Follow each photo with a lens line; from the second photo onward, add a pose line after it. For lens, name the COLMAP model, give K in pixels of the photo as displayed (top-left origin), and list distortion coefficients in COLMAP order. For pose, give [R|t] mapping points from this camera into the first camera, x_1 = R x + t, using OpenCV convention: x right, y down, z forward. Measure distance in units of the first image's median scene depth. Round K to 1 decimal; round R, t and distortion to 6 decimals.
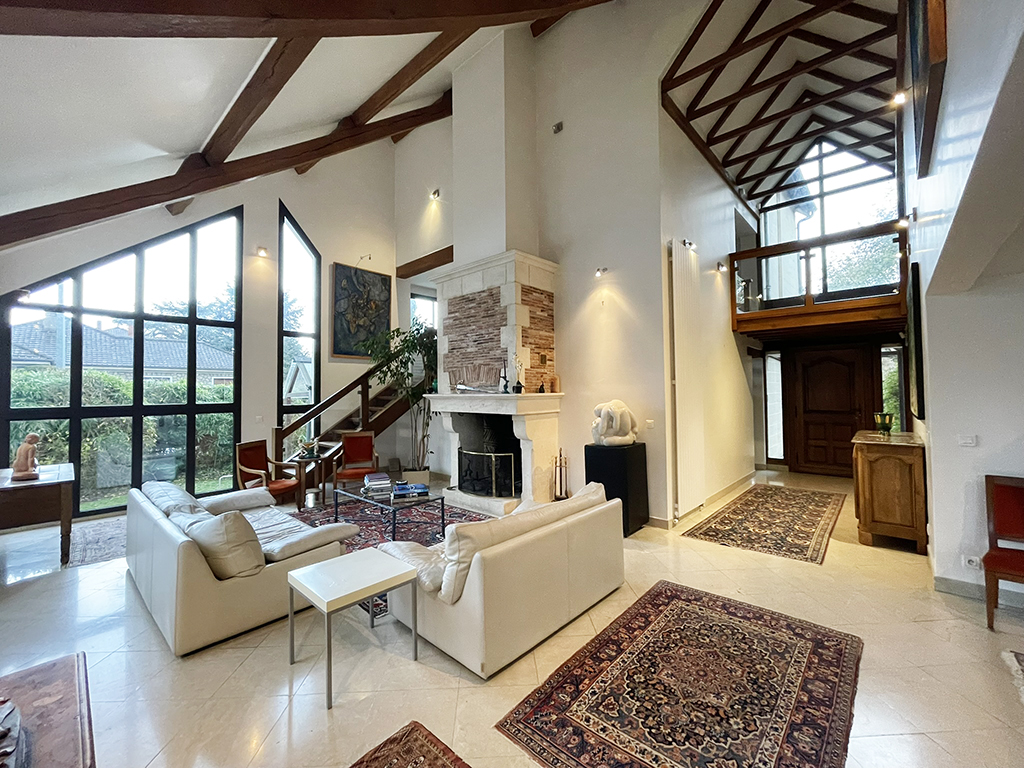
lens RADIAL K [[414.9, 0, 515.5], [0, 414.9, 383.2], [0, 0, 1]] dist [-0.003506, 0.000008]
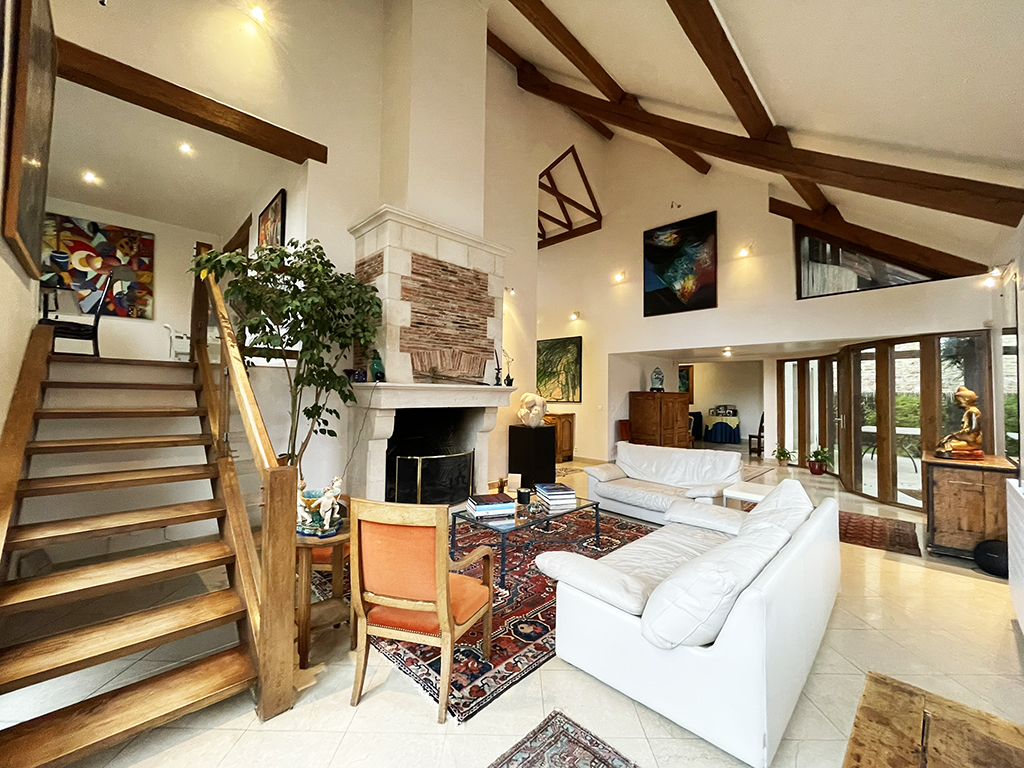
lens RADIAL K [[414.9, 0, 510.1], [0, 414.9, 380.2], [0, 0, 1]] dist [-0.003506, 0.000008]
pose [[0.055383, 0.045017, 0.997450, -2.750374], [-0.034339, 0.998478, -0.043157, 0.144987], [-0.997874, -0.031861, 0.056845, 2.469101]]
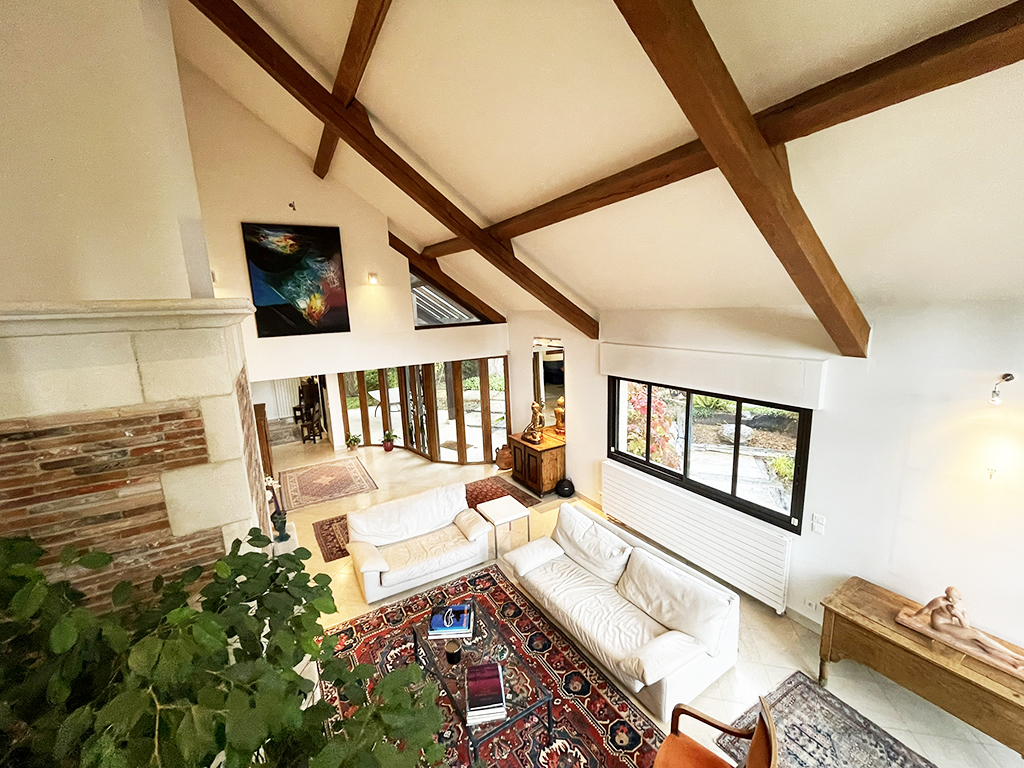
lens RADIAL K [[414.9, 0, 511.1], [0, 414.9, 381.7], [0, 0, 1]] dist [-0.003506, 0.000008]
pose [[-0.954817, -0.003842, 0.297169, -1.443539], [0.045160, 0.986430, 0.157852, -0.785194], [-0.293743, 0.164140, -0.941686, 3.904655]]
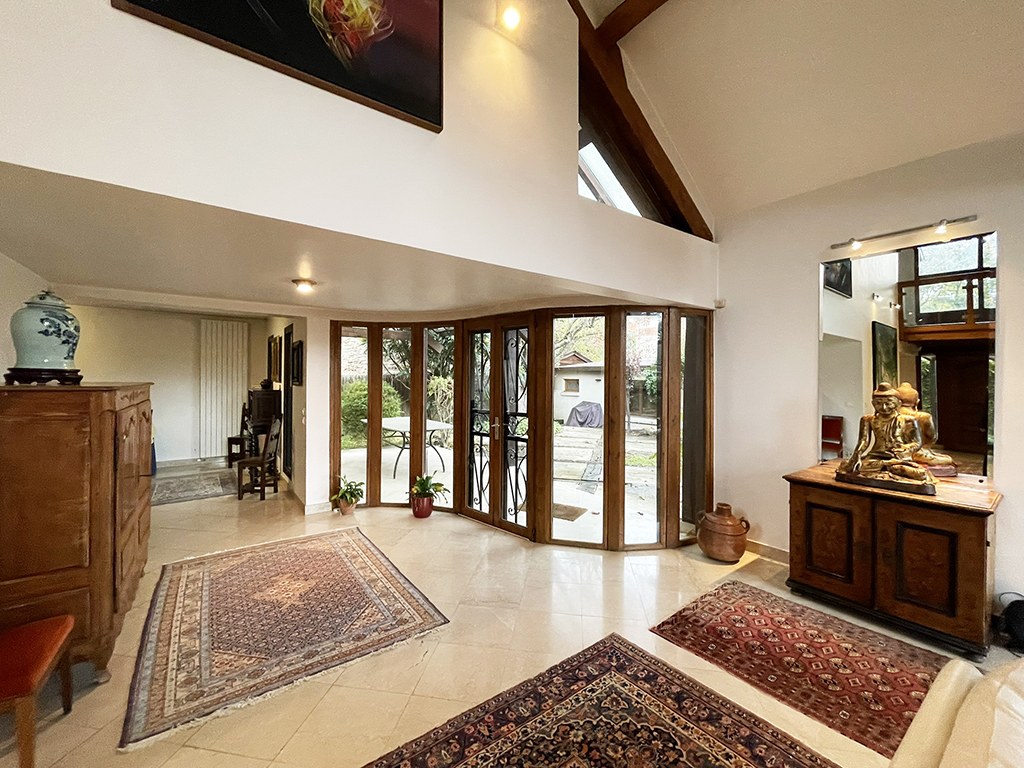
lens RADIAL K [[414.9, 0, 507.0], [0, 414.9, 381.8], [0, 0, 1]] dist [-0.003506, 0.000008]
pose [[-0.977840, 0.002601, 0.209338, 0.496135], [-0.000751, 0.999873, -0.015932, 0.025732], [-0.209353, -0.015736, -0.977714, 2.001145]]
